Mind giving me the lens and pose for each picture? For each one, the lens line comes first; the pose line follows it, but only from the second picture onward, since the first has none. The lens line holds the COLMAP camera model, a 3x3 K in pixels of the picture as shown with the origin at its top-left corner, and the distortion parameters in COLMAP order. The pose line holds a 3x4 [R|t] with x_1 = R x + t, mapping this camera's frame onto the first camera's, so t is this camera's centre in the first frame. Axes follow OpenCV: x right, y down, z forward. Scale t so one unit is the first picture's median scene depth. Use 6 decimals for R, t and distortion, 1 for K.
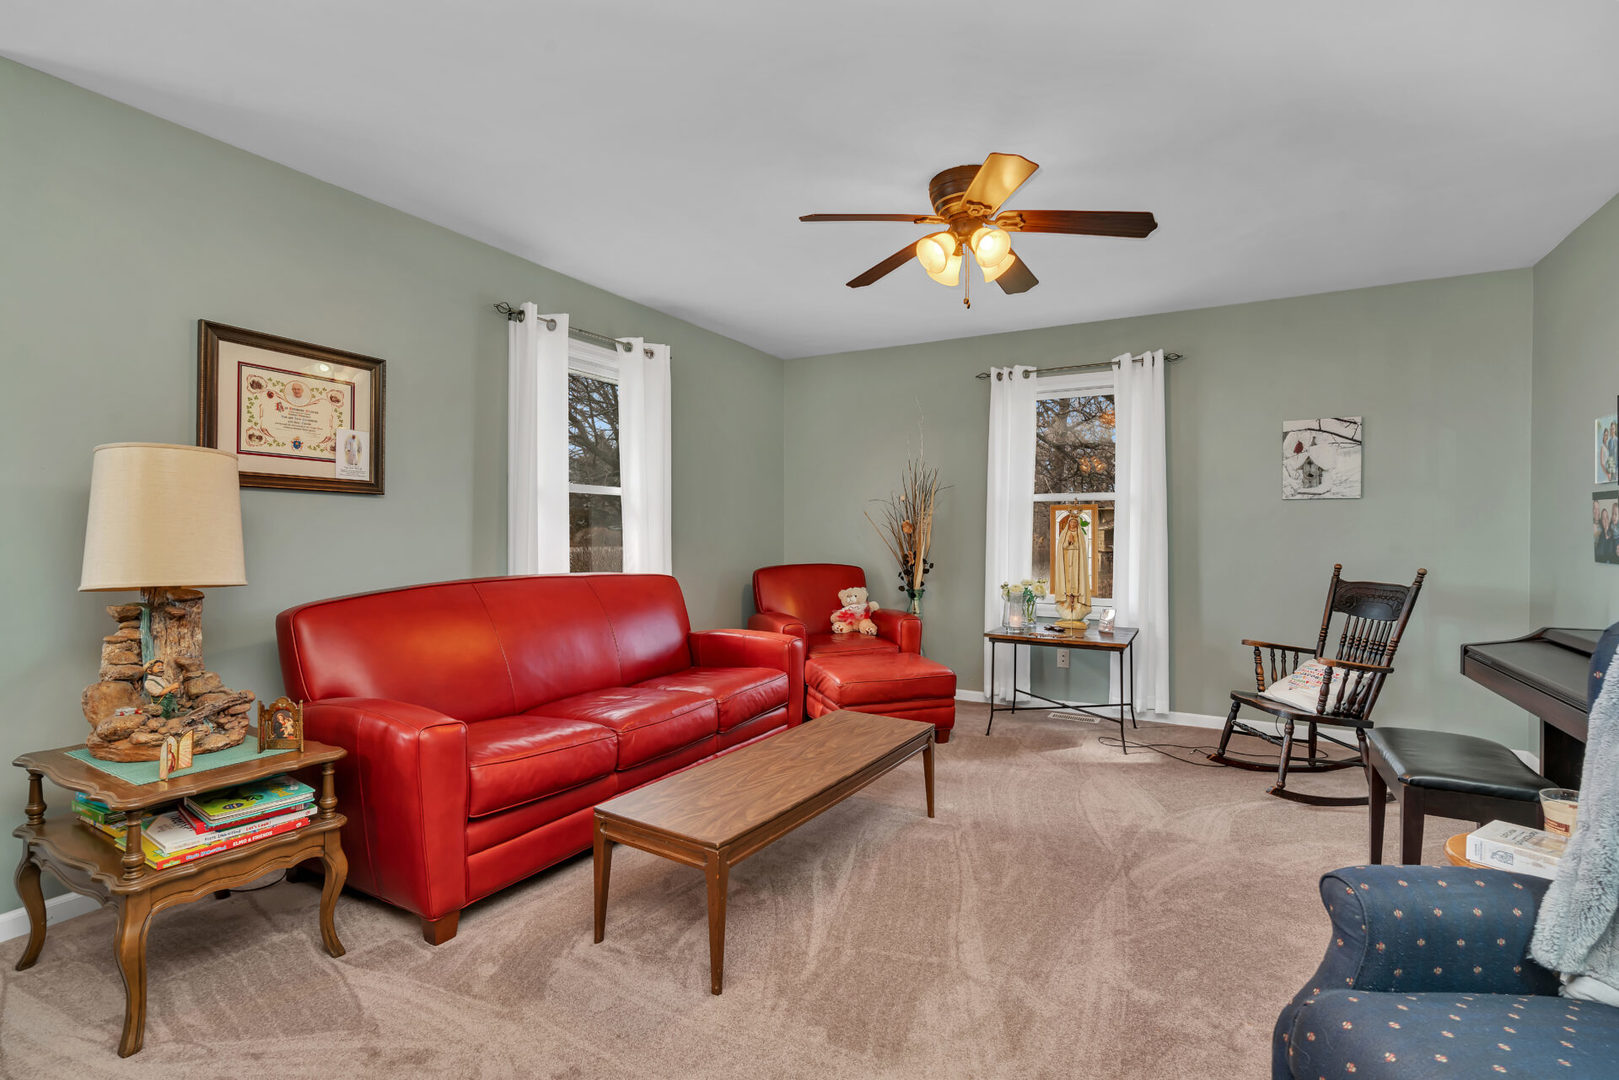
lens RADIAL K [[761.5, 0, 806.2], [0, 761.5, 544.9], [0, 0, 1]] dist [0.001385, 0.000028]
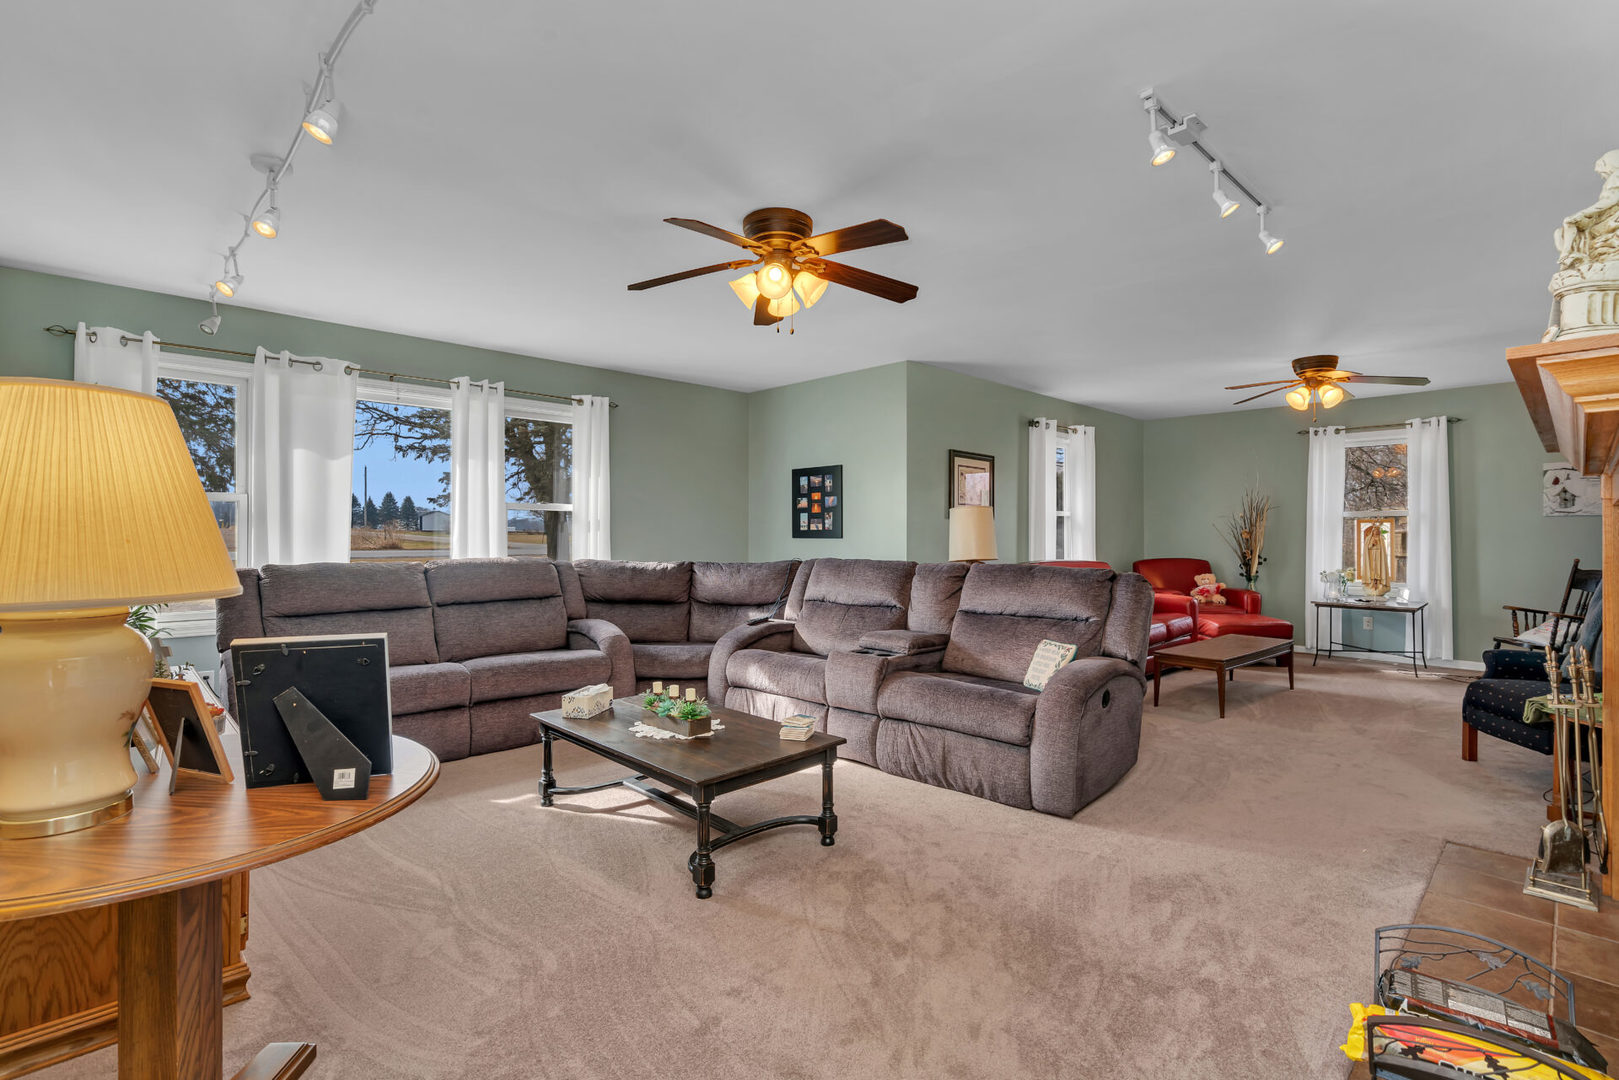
lens RADIAL K [[752.5, 0, 809.2], [0, 752.5, 535.1], [0, 0, 1]] dist [0.000753, -0.000141]
pose [[0.958631, 0.000773, -0.284652, -0.302912], [-0.005001, 0.999888, -0.014127, 0.004491], [0.284609, 0.014966, 0.958527, -0.754096]]
